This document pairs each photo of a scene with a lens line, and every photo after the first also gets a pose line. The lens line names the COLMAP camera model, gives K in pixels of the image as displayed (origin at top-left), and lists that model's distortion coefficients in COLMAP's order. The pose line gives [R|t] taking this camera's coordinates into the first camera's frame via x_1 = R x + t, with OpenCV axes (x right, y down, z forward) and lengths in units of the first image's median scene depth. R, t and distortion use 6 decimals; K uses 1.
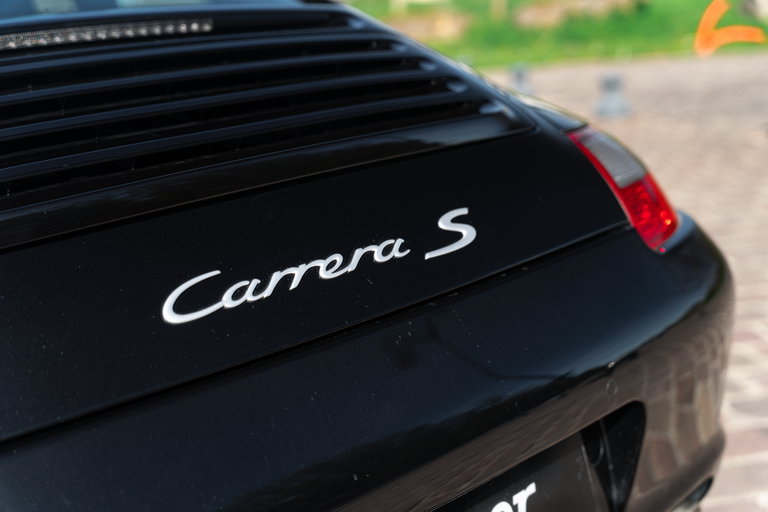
lens RADIAL K [[1066.3, 0, 379.0], [0, 1066.3, 259.3], [0, 0, 1]] dist [-0.028788, 0.000000]
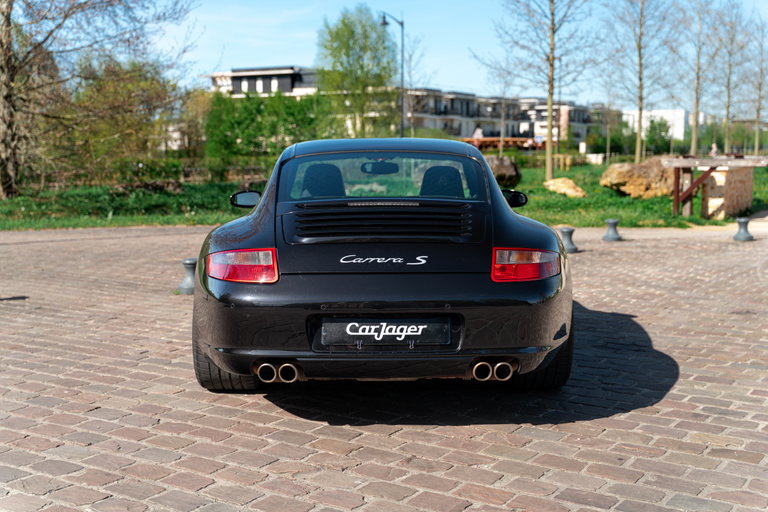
lens RADIAL K [[905.9, 0, 385.1], [0, 905.9, 255.3], [0, 0, 1]] dist [0.003282, 0.000000]
pose [[0.740396, 0.152834, -0.654566, 2.289680], [-0.218020, 0.975764, -0.018777, 0.050398], [0.635832, 0.156611, 0.755772, -1.782702]]
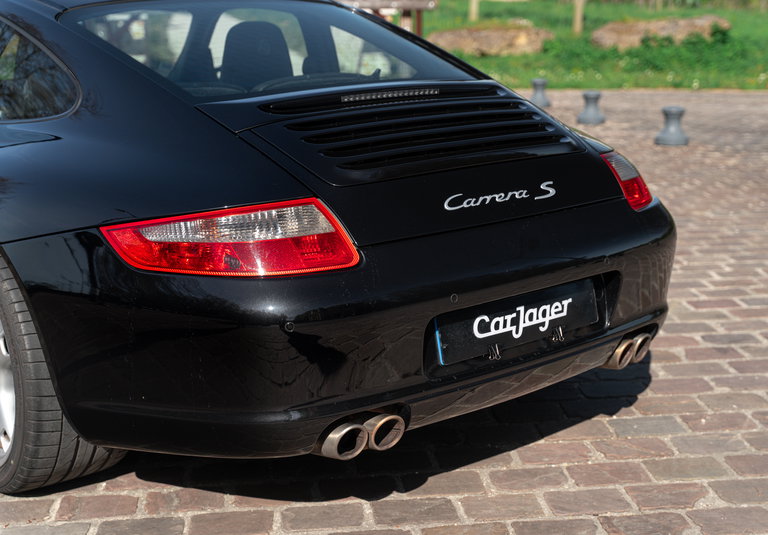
lens RADIAL K [[1147.7, 0, 389.9], [0, 1147.7, 265.7], [0, 0, 1]] dist [0.004696, 0.000000]
pose [[0.996281, 0.079514, -0.033182, -0.185214], [-0.079773, 0.996792, -0.006534, 0.190870], [0.032556, 0.009156, 0.999428, -1.632558]]
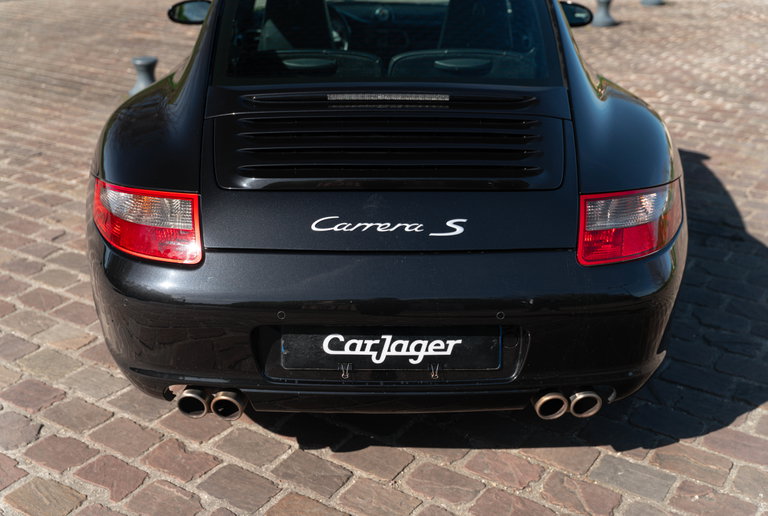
lens RADIAL K [[900.4, 0, 379.3], [0, 900.4, 260.3], [0, 0, 1]] dist [0.010646, 0.000000]
pose [[0.734626, 0.344545, -0.584477, 1.135711], [-0.225554, 0.936485, 0.268554, -0.455144], [0.639883, -0.065456, 0.765679, -0.637409]]
